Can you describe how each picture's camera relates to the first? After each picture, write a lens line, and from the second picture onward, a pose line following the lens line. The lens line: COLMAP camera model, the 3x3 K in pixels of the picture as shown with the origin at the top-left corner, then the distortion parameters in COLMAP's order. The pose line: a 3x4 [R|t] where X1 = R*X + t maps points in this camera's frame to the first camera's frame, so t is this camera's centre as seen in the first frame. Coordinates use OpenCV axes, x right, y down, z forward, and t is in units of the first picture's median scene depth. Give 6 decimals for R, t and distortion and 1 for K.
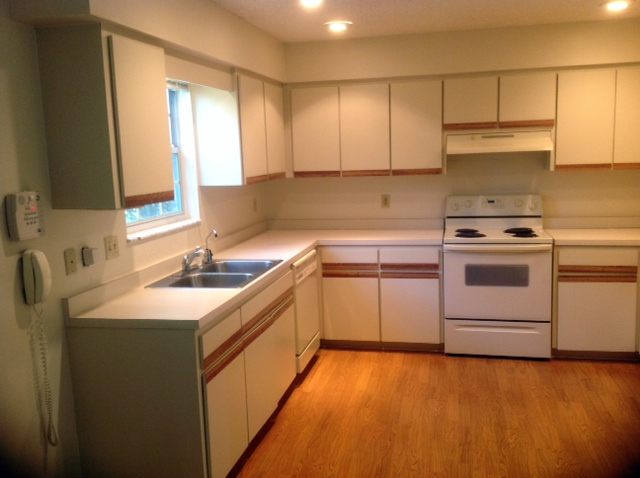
lens RADIAL K [[606.2, 0, 322.8], [0, 606.2, 236.4], [0, 0, 1]] dist [0.122788, -0.221467]
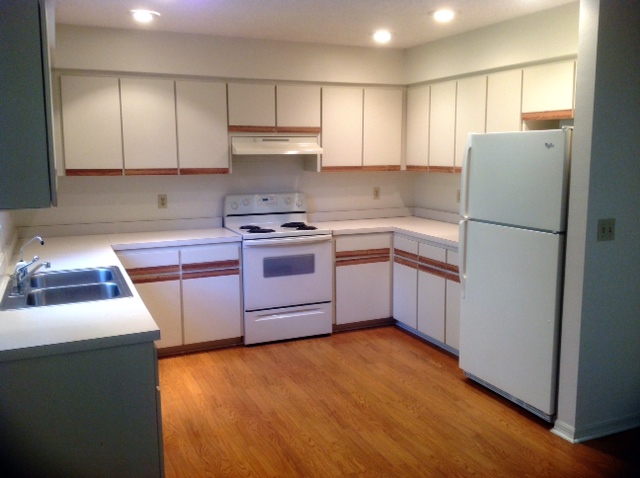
lens RADIAL K [[606.2, 0, 322.8], [0, 606.2, 236.4], [0, 0, 1]] dist [0.122788, -0.221467]
pose [[0.808276, -0.055999, 0.586134, -0.298798], [0.059798, 0.998127, 0.012900, 0.000336], [-0.585759, 0.024623, 0.810111, 0.073816]]
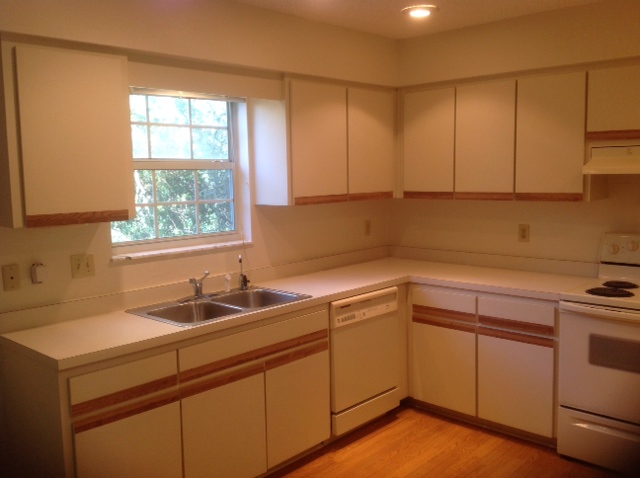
lens RADIAL K [[606.2, 0, 322.8], [0, 606.2, 236.4], [0, 0, 1]] dist [0.122788, -0.221467]
pose [[0.861172, 0.070928, -0.503341, 0.310992], [-0.080411, 0.996758, 0.002881, -0.040963], [0.501913, 0.037993, 0.864083, 0.236228]]
